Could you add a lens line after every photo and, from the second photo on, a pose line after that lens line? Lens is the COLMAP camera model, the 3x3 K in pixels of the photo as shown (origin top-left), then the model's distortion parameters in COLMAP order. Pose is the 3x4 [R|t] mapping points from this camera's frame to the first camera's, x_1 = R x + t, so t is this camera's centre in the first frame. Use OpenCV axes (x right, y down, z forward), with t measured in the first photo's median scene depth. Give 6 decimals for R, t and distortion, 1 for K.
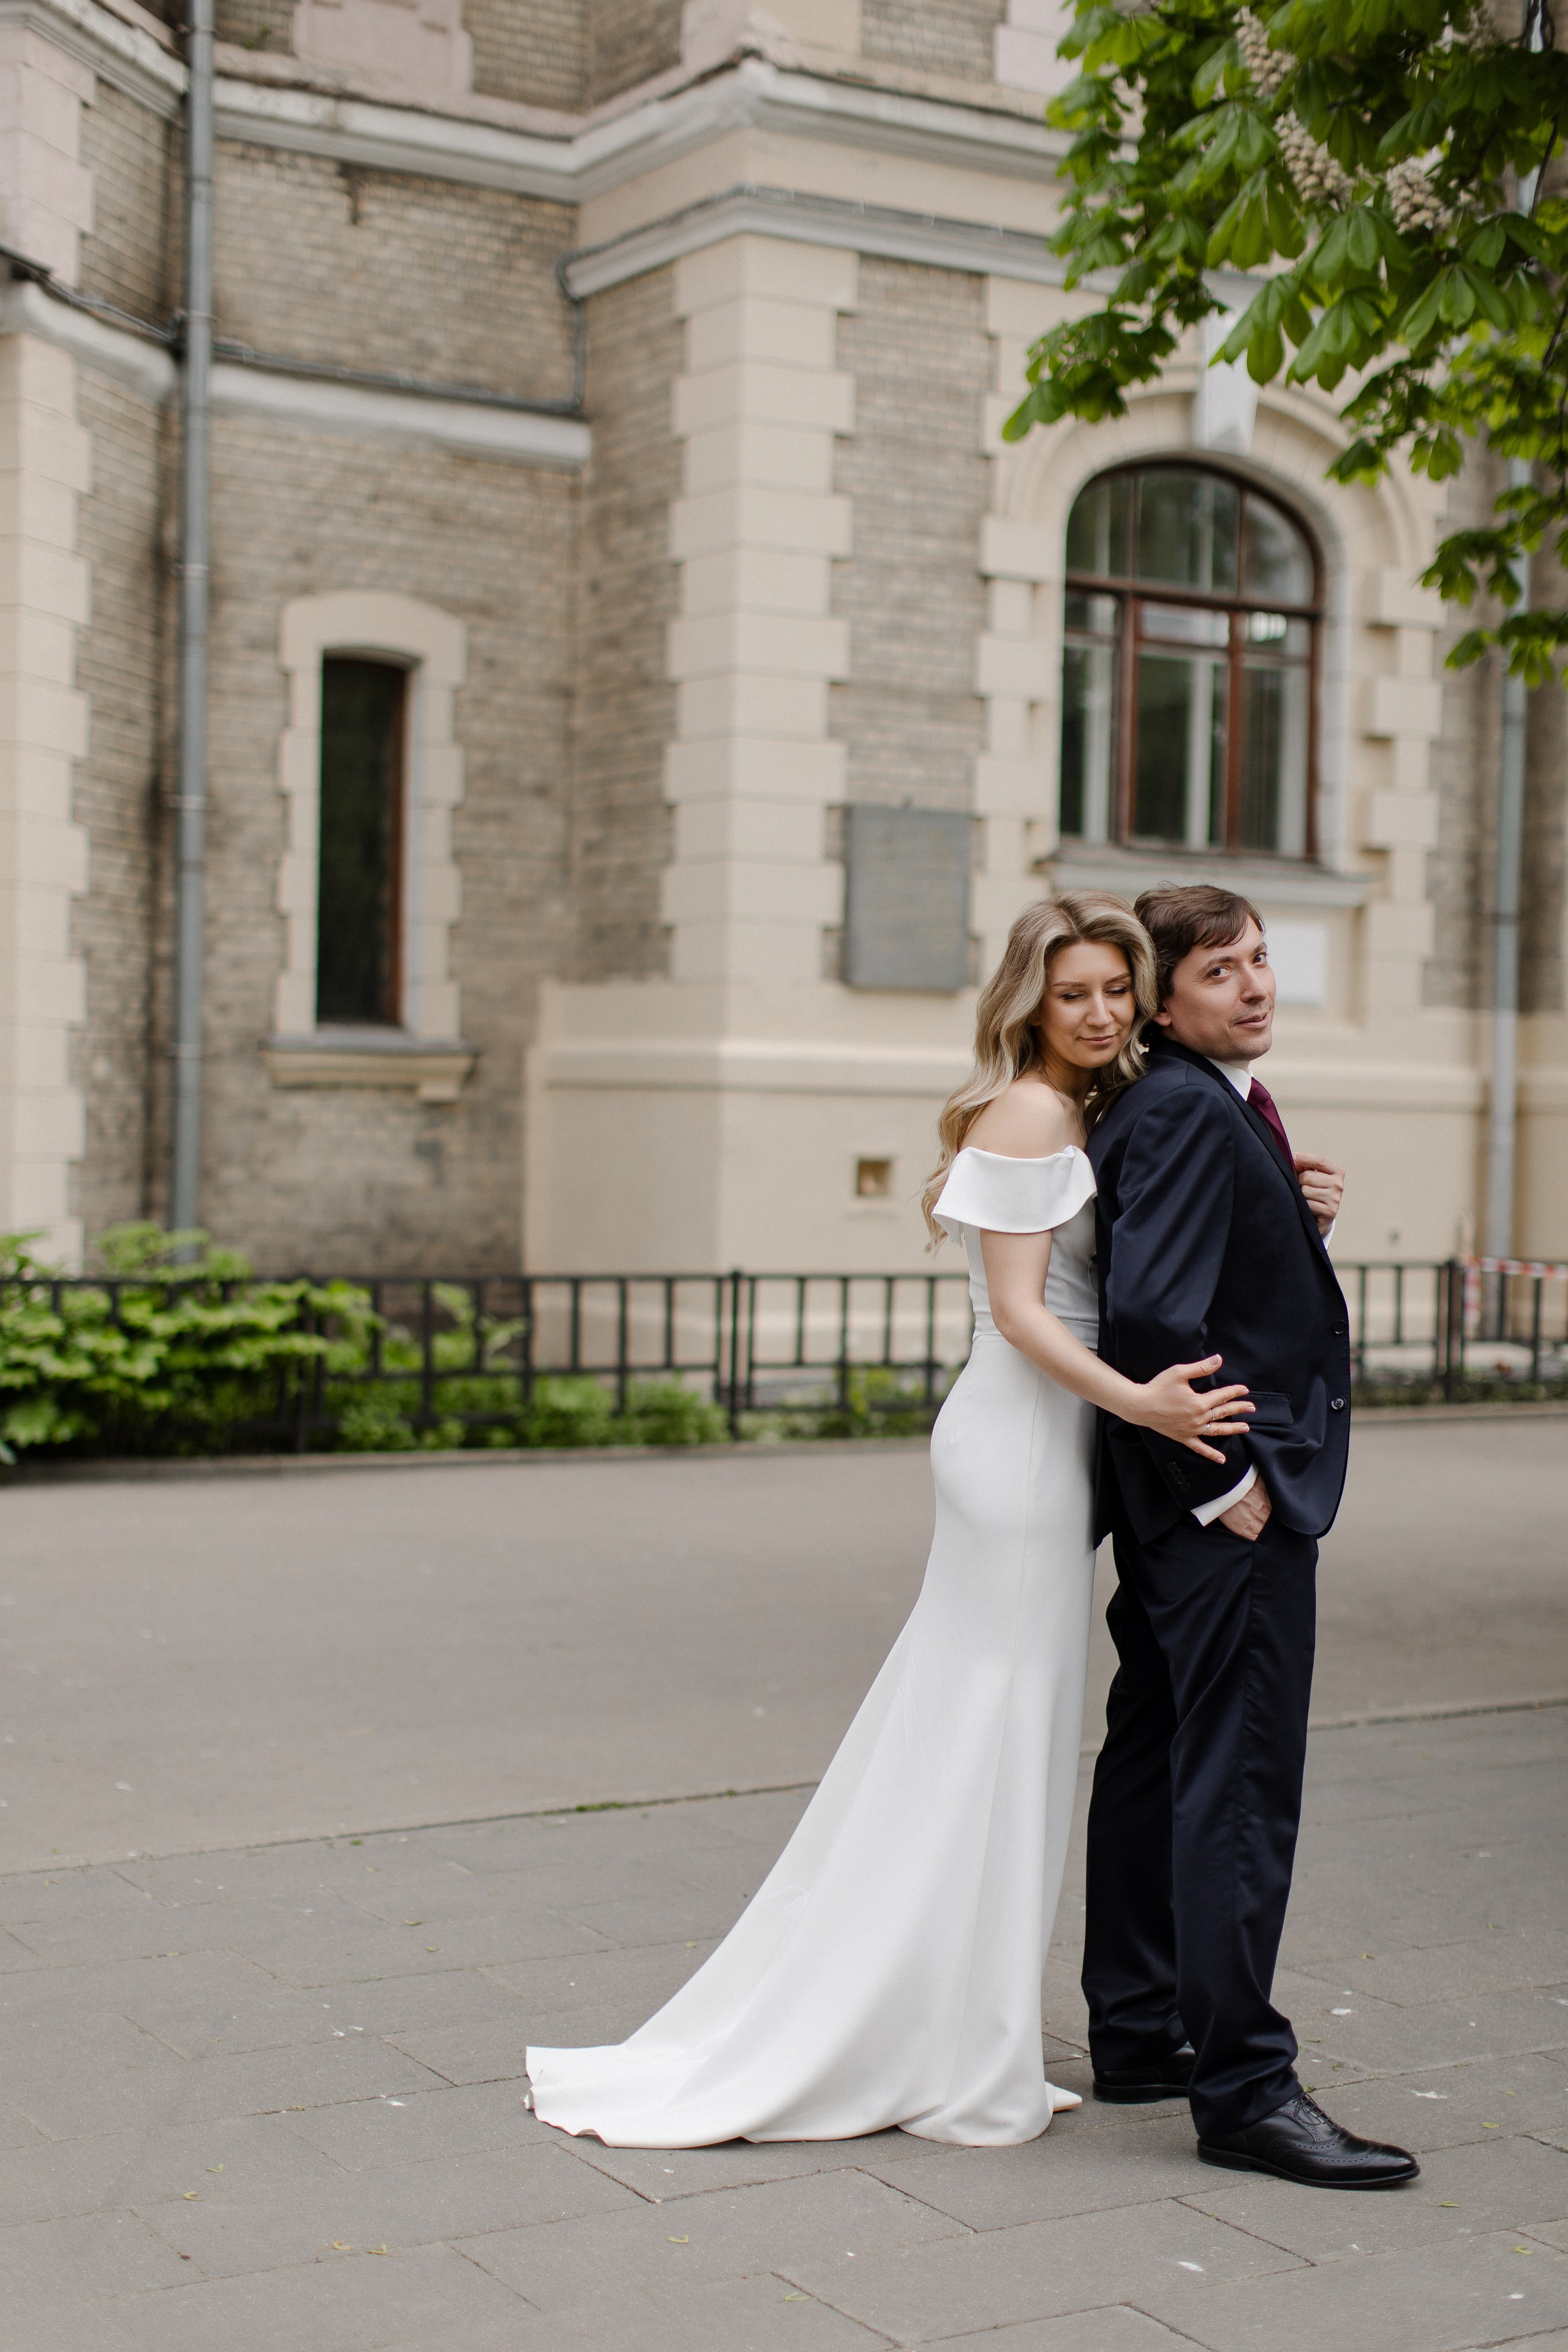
lens RADIAL K [[3379.2, 0, 803.1], [0, 3379.2, 1208.8], [0, 0, 1]] dist [0.023333, 0.000000]
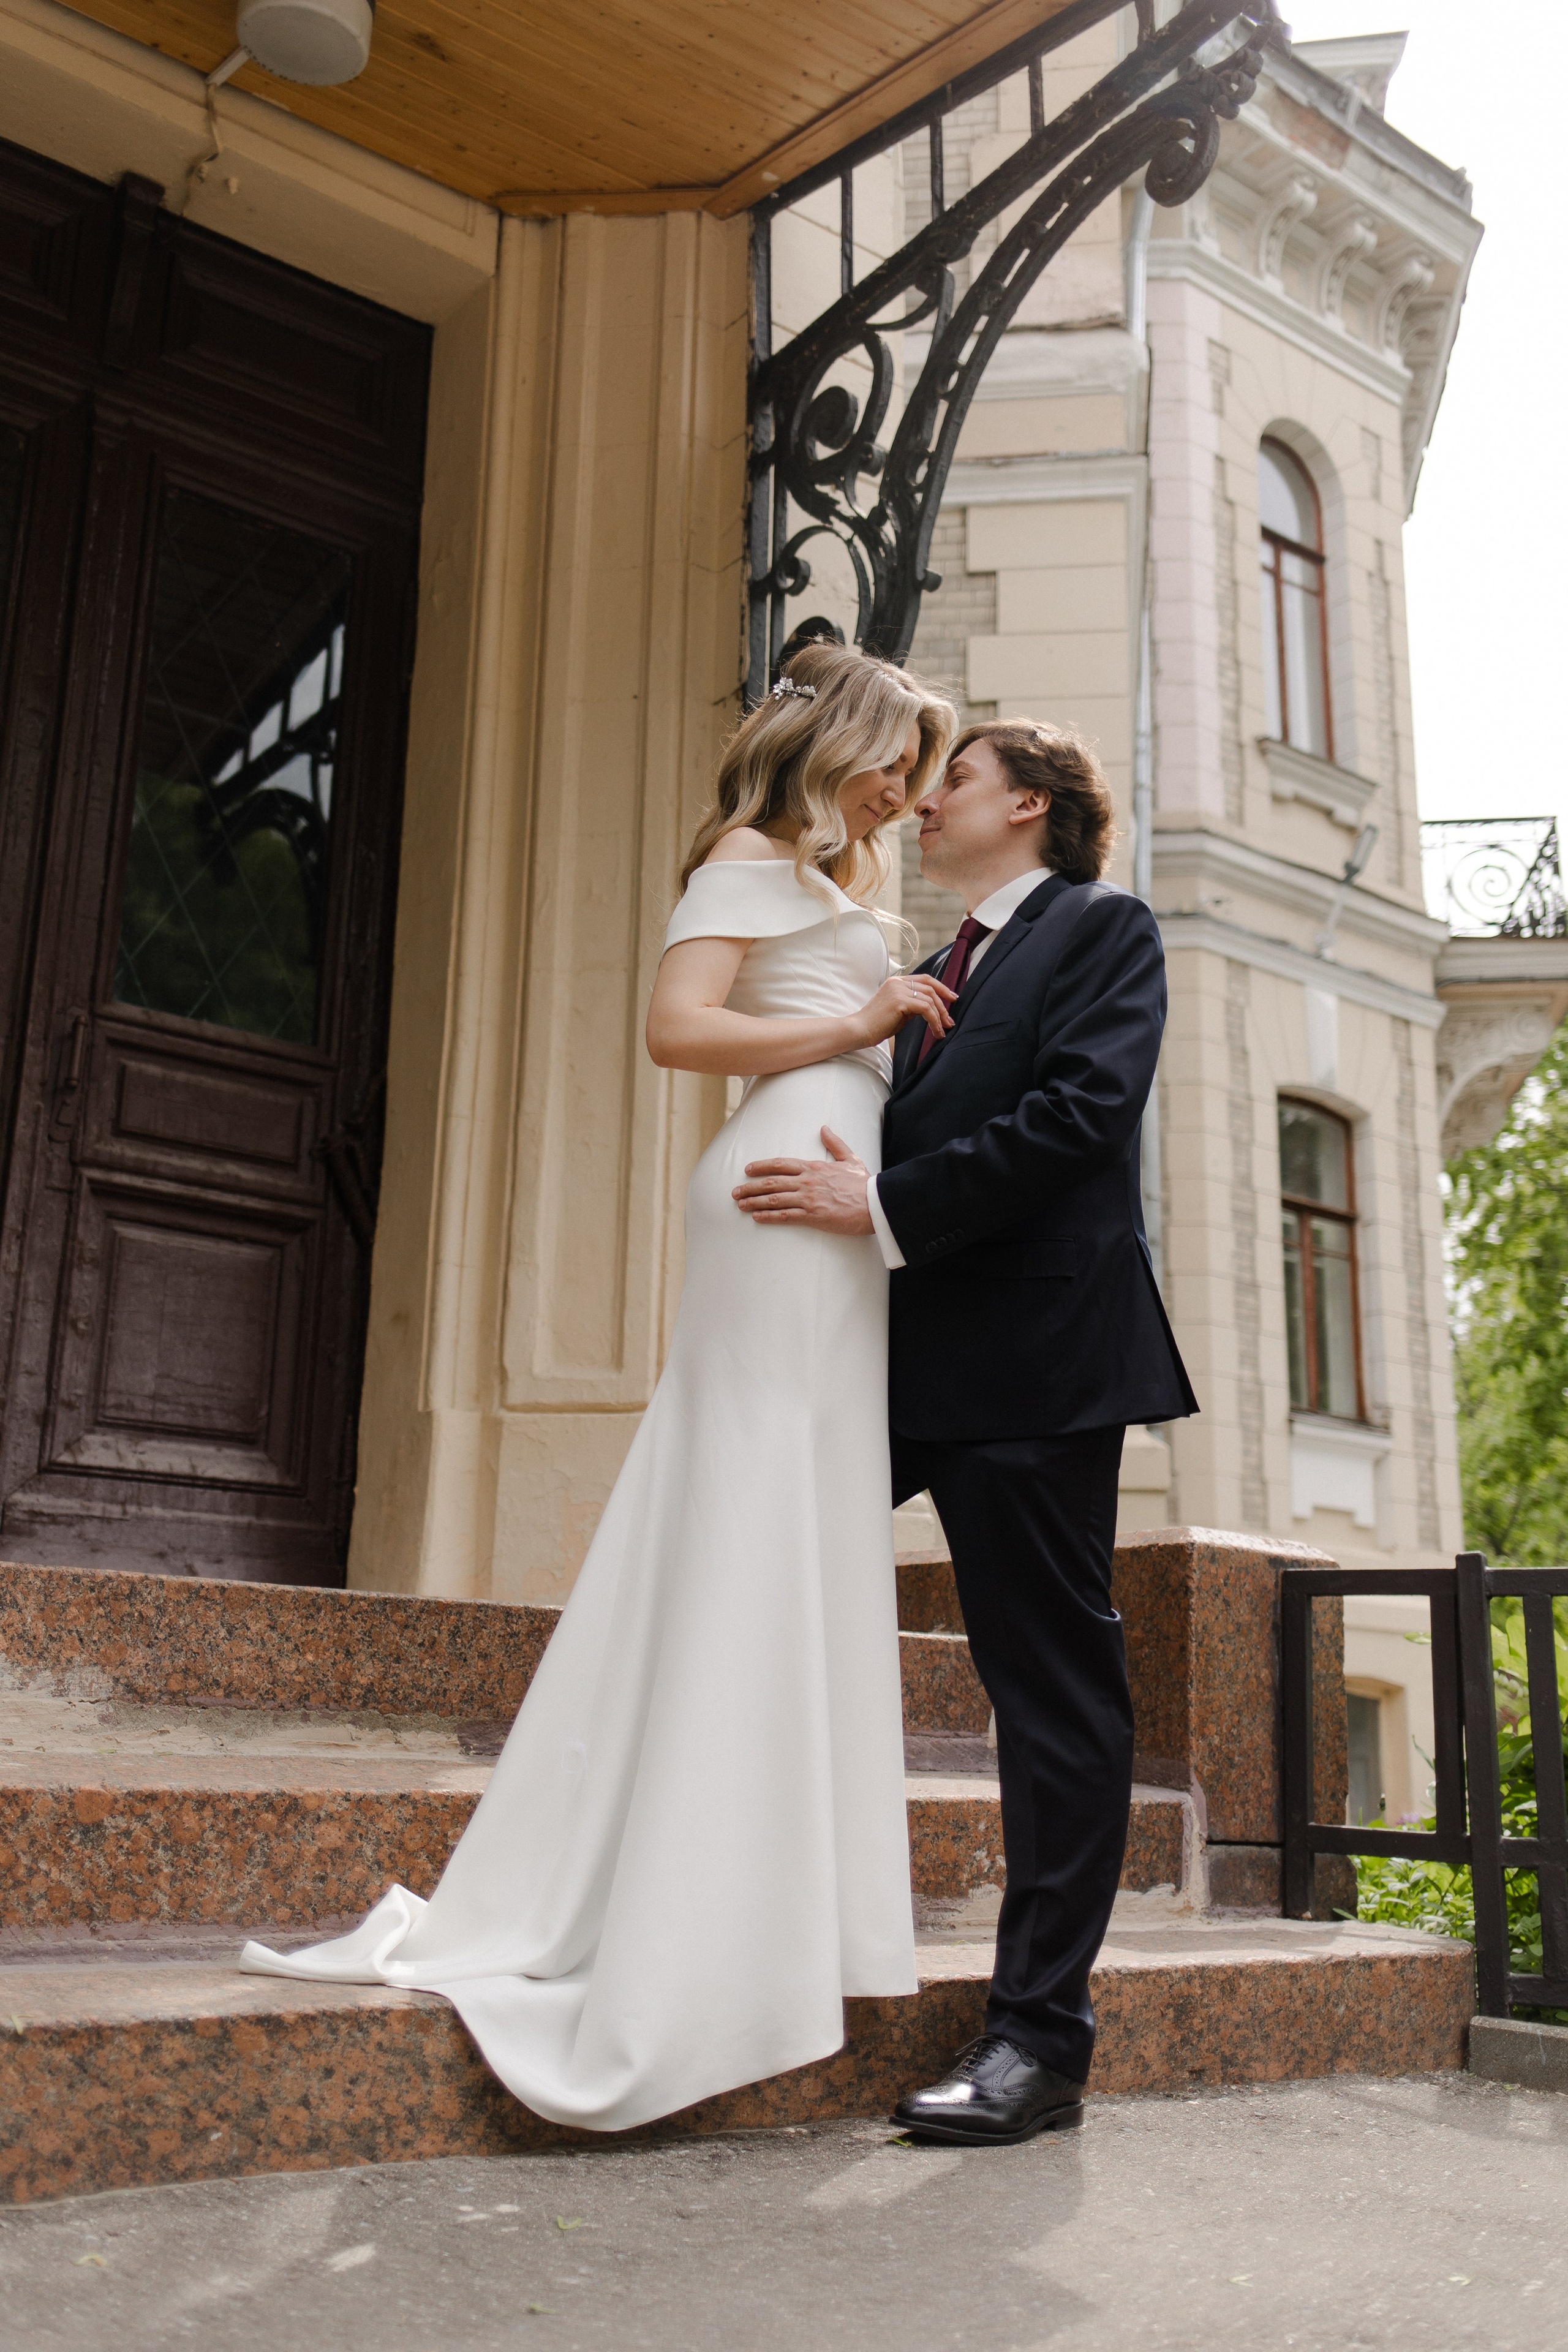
lens RADIAL K [[2248.0, 0, 792.5], [0, 2248.0, 1179.8], [0, 0, 1]] dist [0.002769, 0.000000]
pose [[0.626885, 0.199447, 0.753151, -0.446359], [0.014975, 0.963416, -0.267593, 0.028338], [-0.778968, 0.179029, 0.600964, 0.720299]]
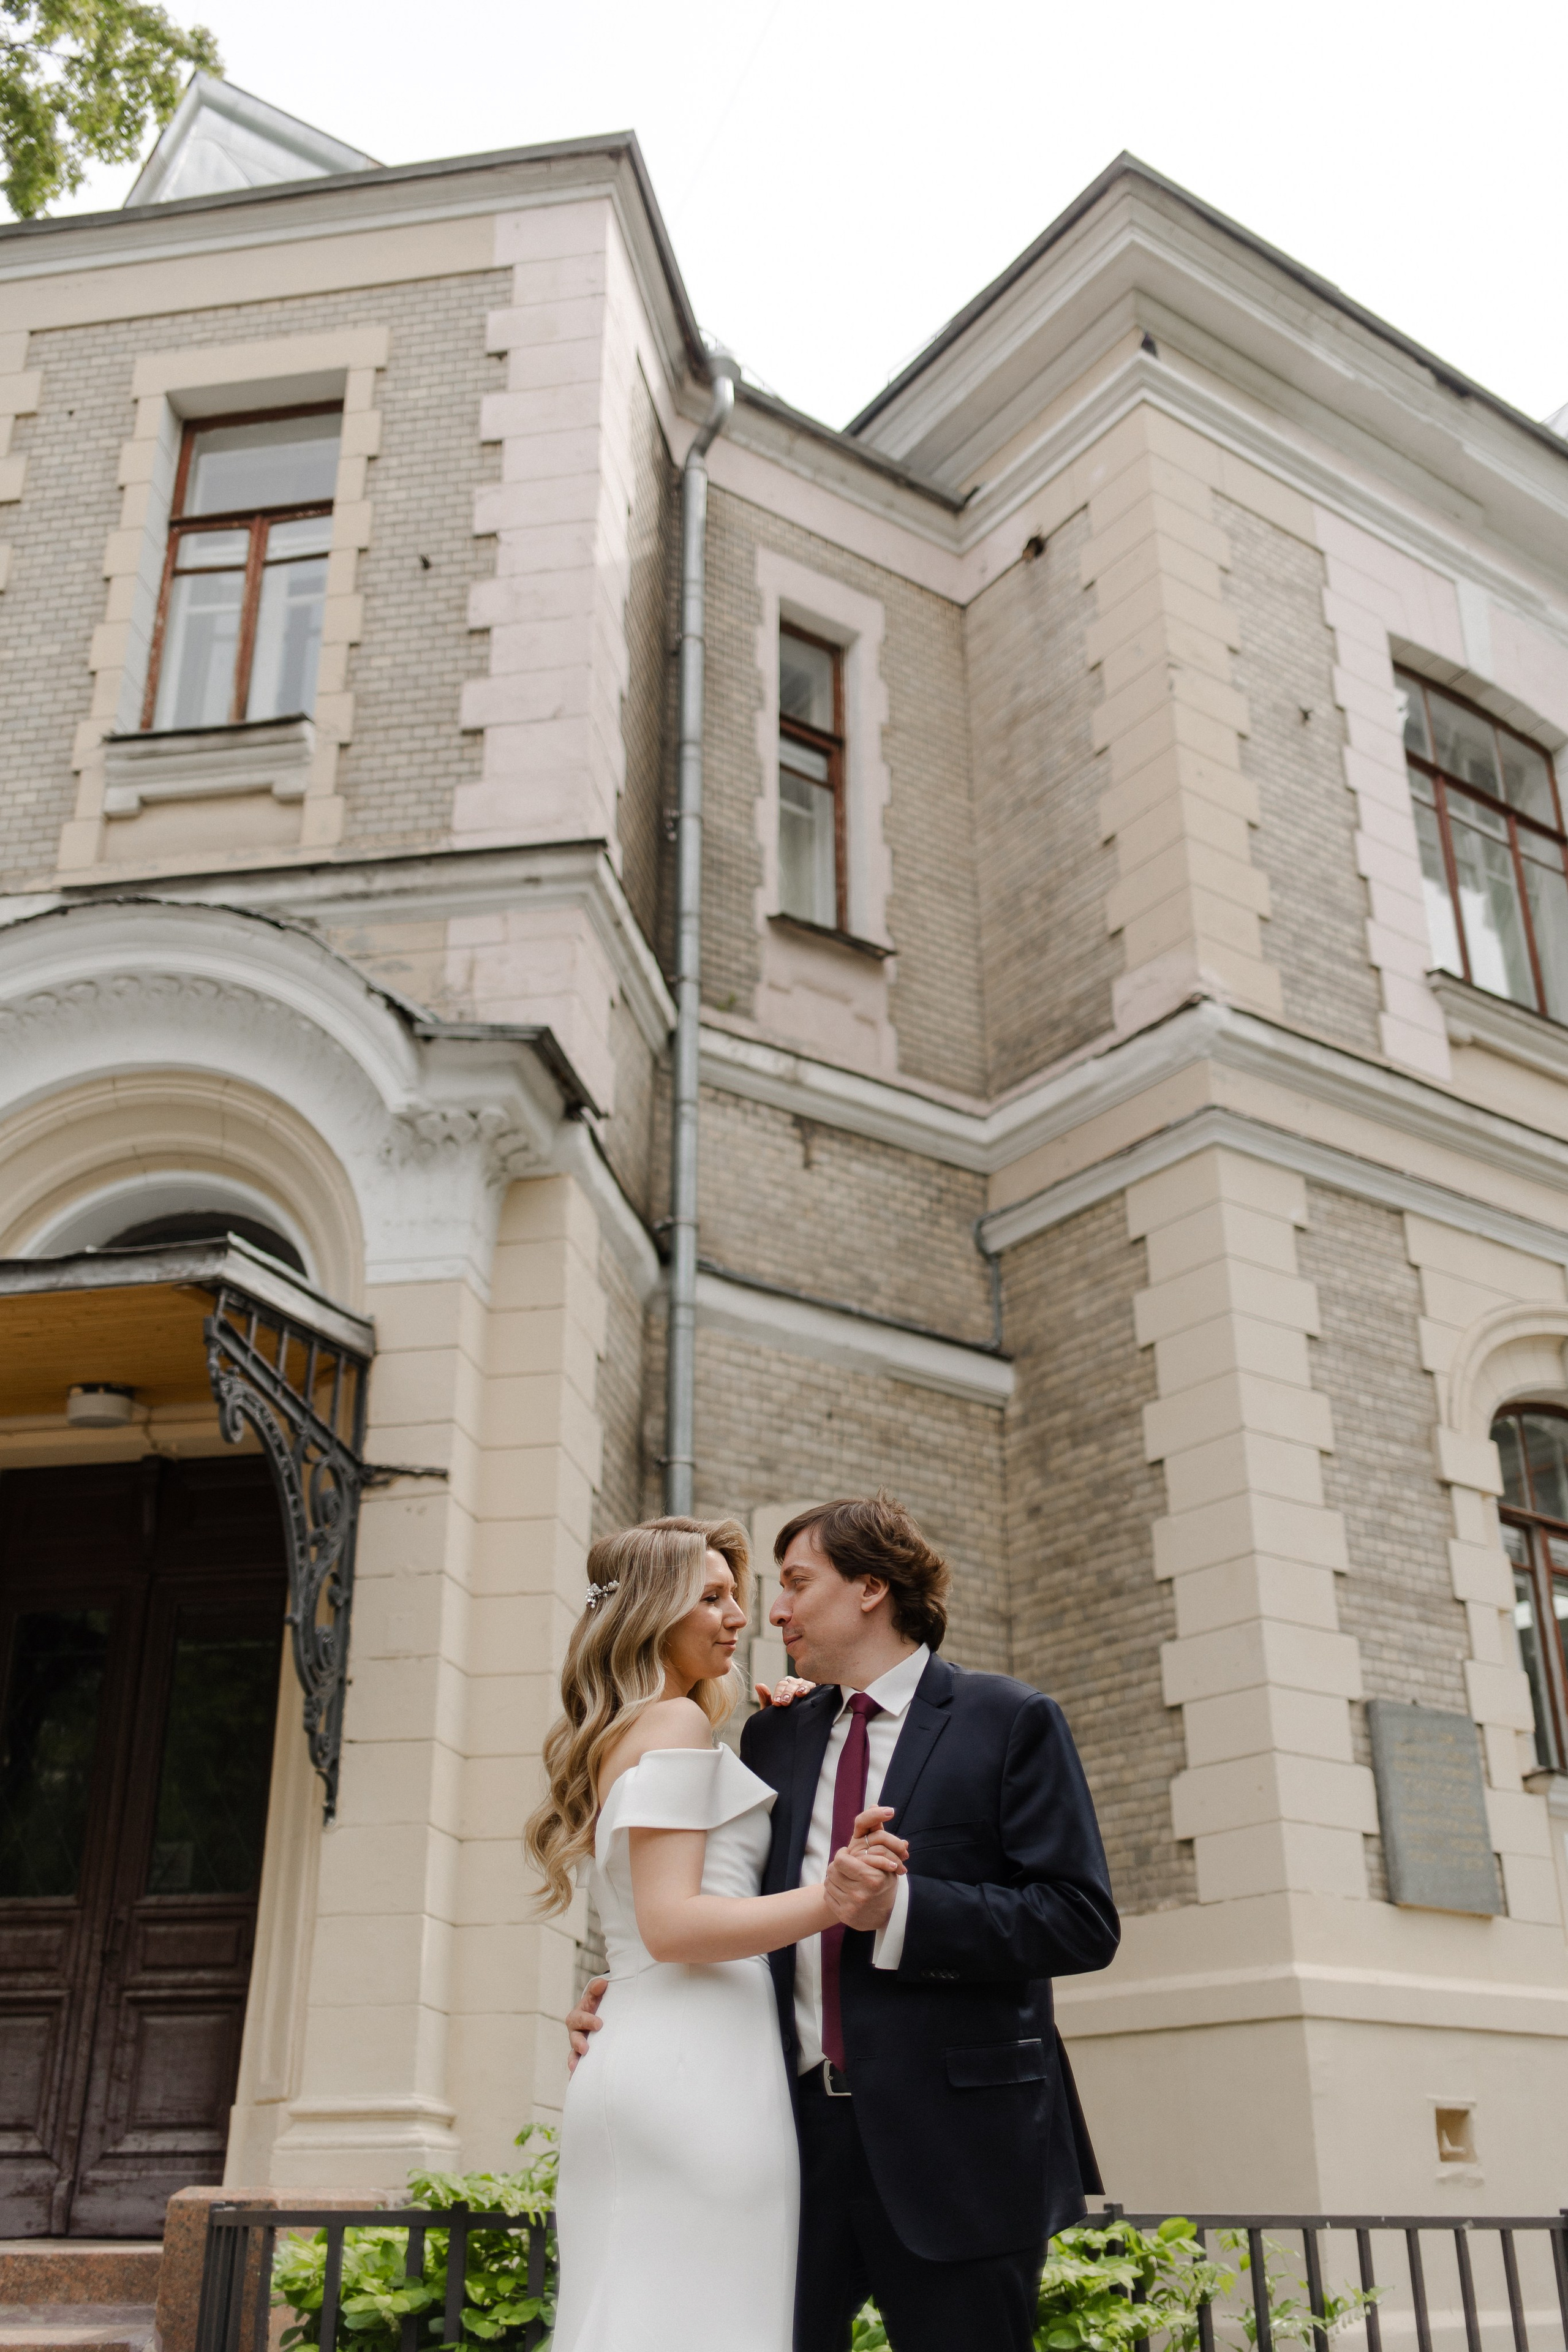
lens RADIAL K [[2248.0, 0, 789.5], [0, 2248.0, 1168.1], [0, 0, 1]] dist [0.002769, 0.000000]
pose [[0.996714, 0.009205, 0.080477, -0.194995], [0.028929, 0.887546, -0.459809, 0.030894], [-0.075660, 0.460626, 0.884364, 0.383244]]
